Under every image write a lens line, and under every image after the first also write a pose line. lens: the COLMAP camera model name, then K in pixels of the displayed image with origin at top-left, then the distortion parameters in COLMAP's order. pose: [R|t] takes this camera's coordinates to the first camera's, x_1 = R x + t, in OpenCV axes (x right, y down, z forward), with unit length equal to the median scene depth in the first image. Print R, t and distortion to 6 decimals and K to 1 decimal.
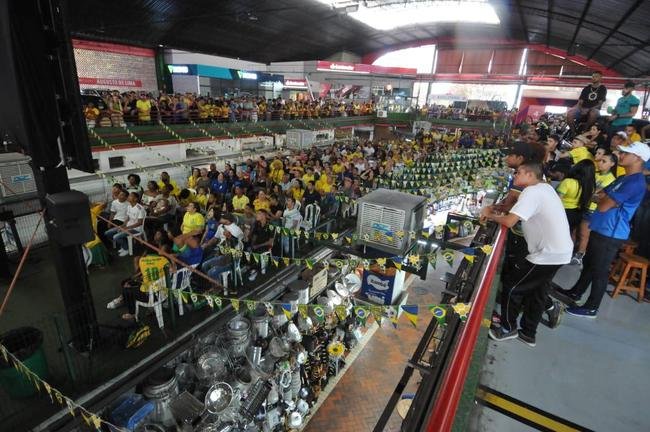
lens RADIAL K [[343.5, 0, 327.0], [0, 343.5, 218.6], [0, 0, 1]] dist [0.029194, -0.032949]
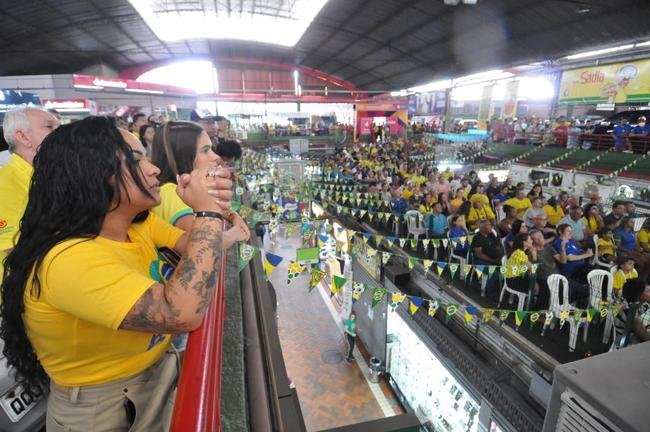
lens RADIAL K [[343.5, 0, 324.7], [0, 343.5, 215.4], [0, 0, 1]] dist [0.029194, -0.032949]
pose [[0.702917, -0.235578, 0.671126, -0.331503], [0.279477, 0.959145, 0.043962, -0.096982], [-0.654064, 0.156663, 0.740038, 0.274107]]
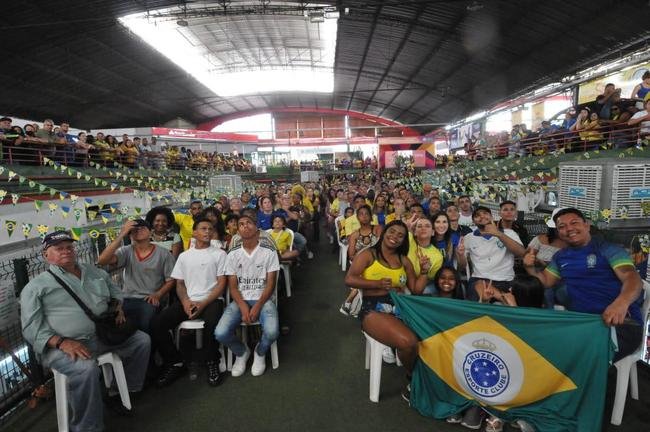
lens RADIAL K [[343.5, 0, 323.1], [0, 343.5, 215.0], [0, 0, 1]] dist [0.029194, -0.032949]
pose [[0.862706, -0.135874, 0.487111, -0.176999], [0.238924, 0.958458, -0.155800, 0.004509], [-0.445706, 0.250792, 0.859331, 0.152928]]
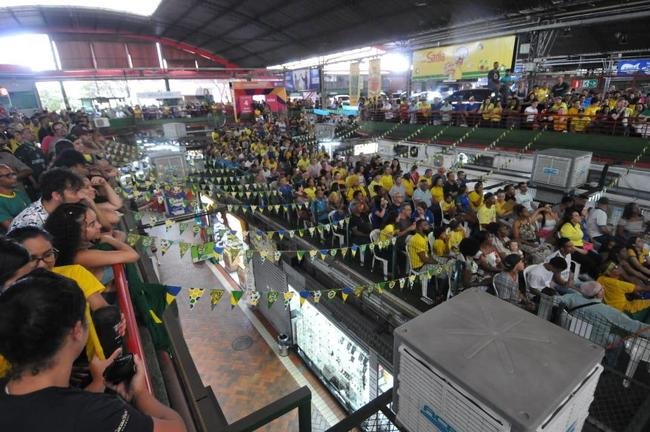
lens RADIAL K [[343.5, 0, 326.4], [0, 343.5, 215.4], [0, 0, 1]] dist [0.029194, -0.032949]
pose [[0.430002, -0.365721, 0.825437, -0.339711], [0.361069, 0.907641, 0.214048, -0.111173], [-0.827483, 0.205998, 0.522338, 0.256906]]
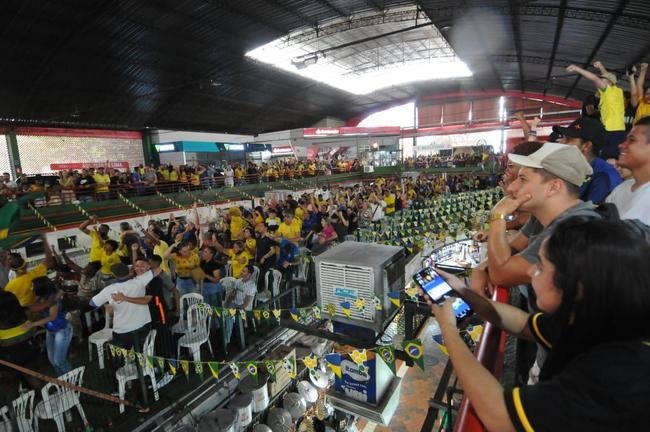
lens RADIAL K [[343.5, 0, 323.1], [0, 343.5, 214.5], [0, 0, 1]] dist [0.029194, -0.032949]
pose [[0.995098, -0.098153, -0.012074, 0.030001], [0.094086, 0.977251, -0.190074, -0.000994], [0.030455, 0.188006, 0.981696, 0.054056]]
